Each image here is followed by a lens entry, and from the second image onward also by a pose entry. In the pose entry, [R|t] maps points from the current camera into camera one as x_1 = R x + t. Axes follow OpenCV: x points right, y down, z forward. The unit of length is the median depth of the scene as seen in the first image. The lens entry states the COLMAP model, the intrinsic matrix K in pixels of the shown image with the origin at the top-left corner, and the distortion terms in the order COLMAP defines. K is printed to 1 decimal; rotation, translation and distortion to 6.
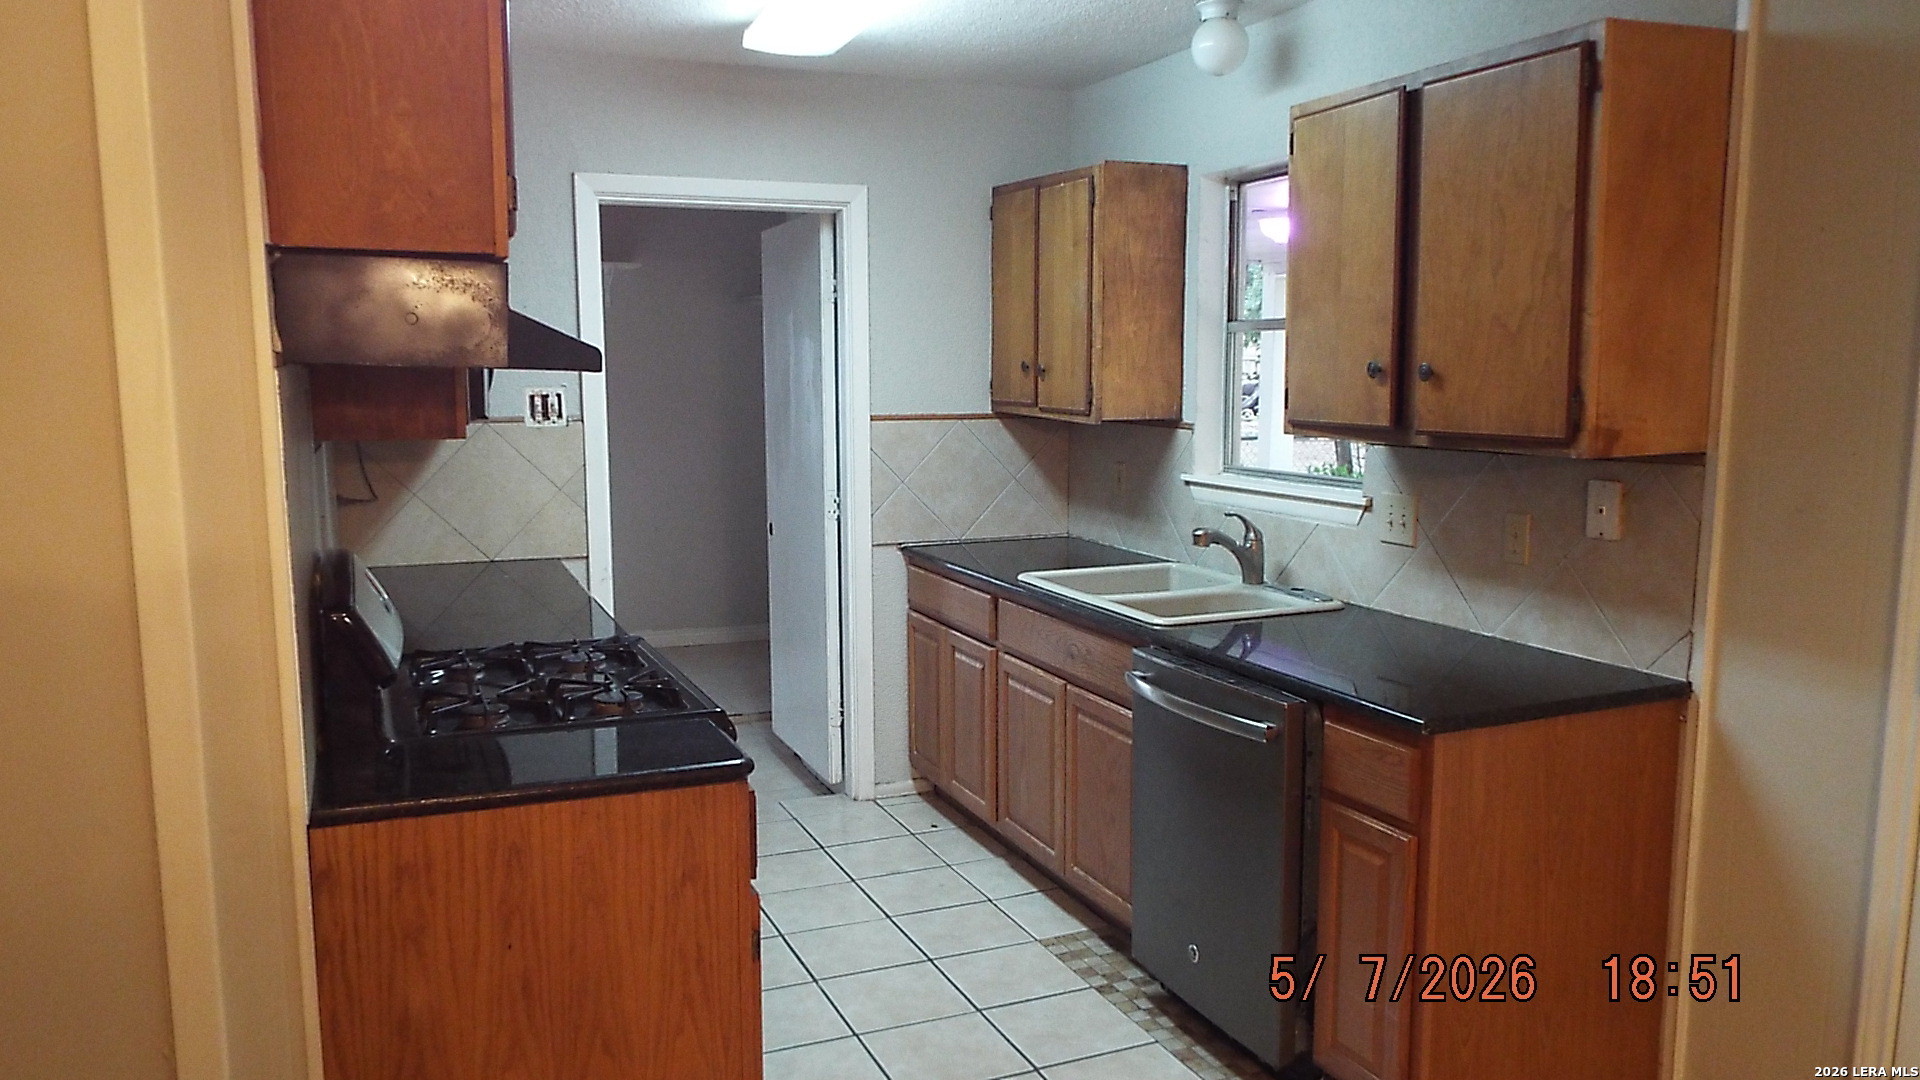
lens RADIAL K [[1428.6, 0, 963.8], [0, 1428.6, 539.7], [0, 0, 1]] dist [0.001260, 0.014476]
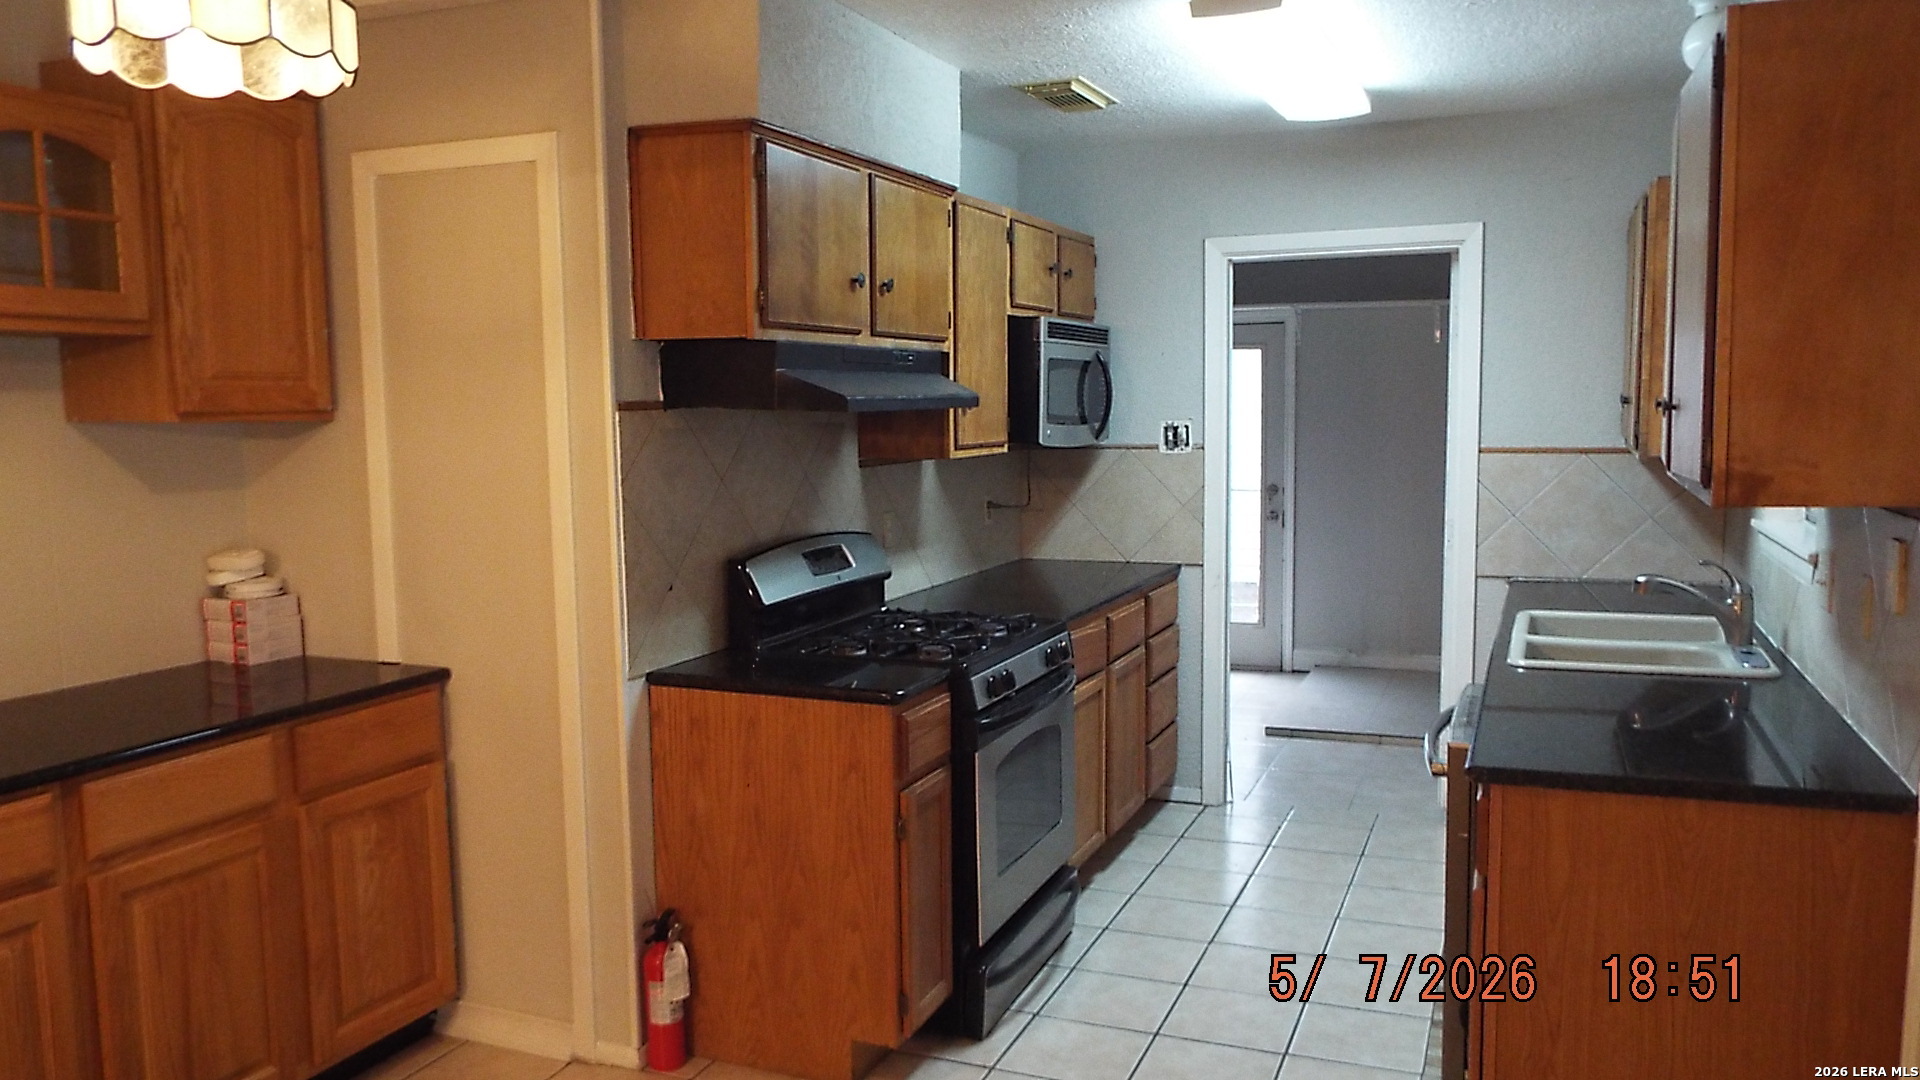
lens RADIAL K [[1428.6, 0, 957.4], [0, 1428.6, 544.9], [0, 0, 1]] dist [0.001260, 0.014476]
pose [[0.695562, 0.063932, -0.715616, 0.446221], [-0.075294, 0.997035, 0.015889, -0.007441], [0.714509, 0.042829, 0.698314, 0.035859]]
